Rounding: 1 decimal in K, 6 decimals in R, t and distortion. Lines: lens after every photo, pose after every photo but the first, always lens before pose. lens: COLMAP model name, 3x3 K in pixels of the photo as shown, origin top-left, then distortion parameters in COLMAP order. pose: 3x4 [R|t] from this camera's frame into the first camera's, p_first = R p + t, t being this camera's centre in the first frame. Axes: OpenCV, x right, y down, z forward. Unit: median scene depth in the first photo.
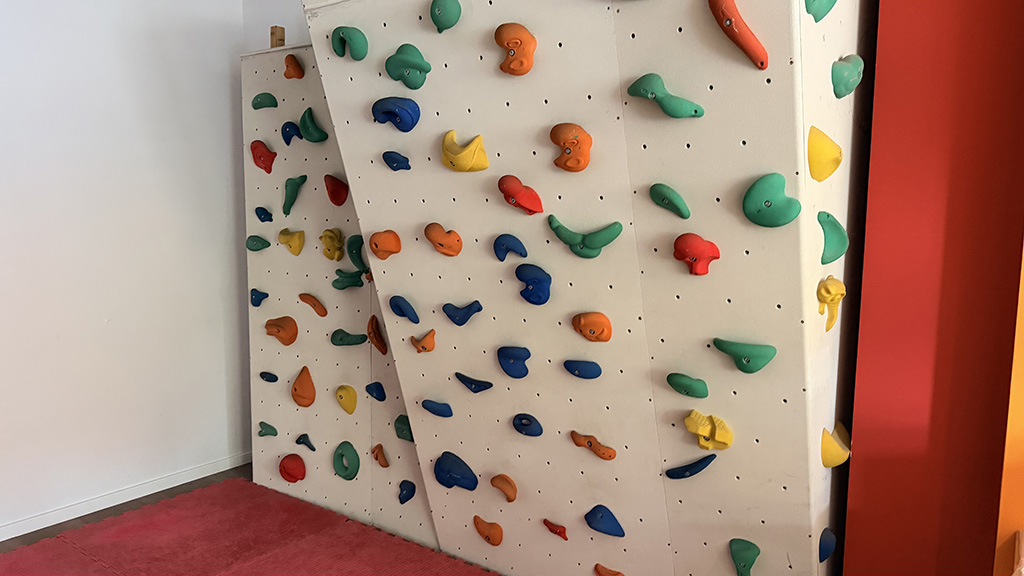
lens RADIAL K [[689.8, 0, 512.0], [0, 689.8, 288.0], [0, 0, 1]] dist [0.115824, -0.000175]
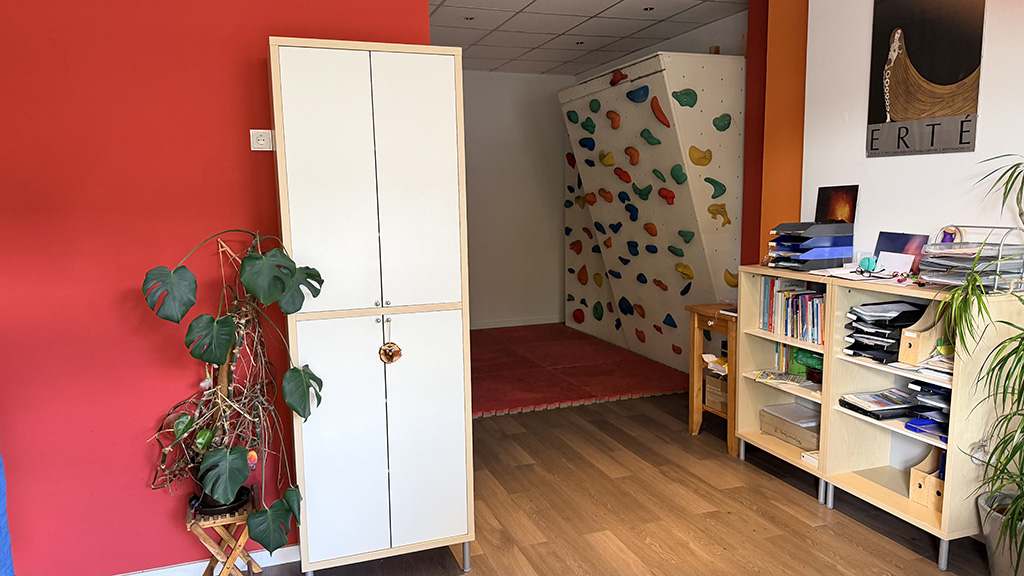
lens RADIAL K [[710.7, 0, 512.0], [0, 710.7, 288.0], [0, 0, 1]] dist [0.042792, -0.049679]
pose [[0.821296, 0.046163, -0.568631, 0.985675], [-0.032547, 0.998889, 0.034083, 0.165524], [0.569573, -0.009485, 0.821886, -1.122375]]
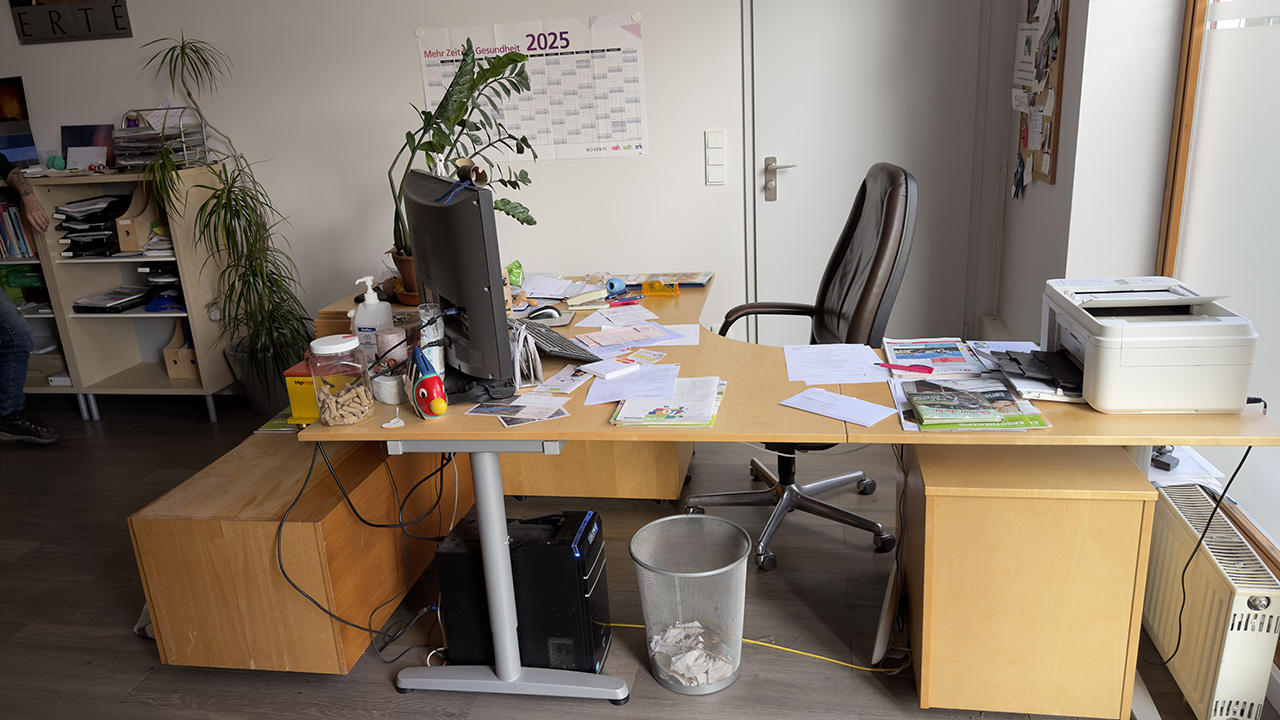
lens RADIAL K [[888.3, 0, 640.0], [0, 888.3, 360.0], [0, 0, 1]] dist [0.042792, -0.049679]
pose [[0.894641, -0.197336, 0.400845, 0.981916], [0.117238, 0.969422, 0.215583, 0.277939], [-0.431130, -0.145875, 0.890420, -1.601913]]
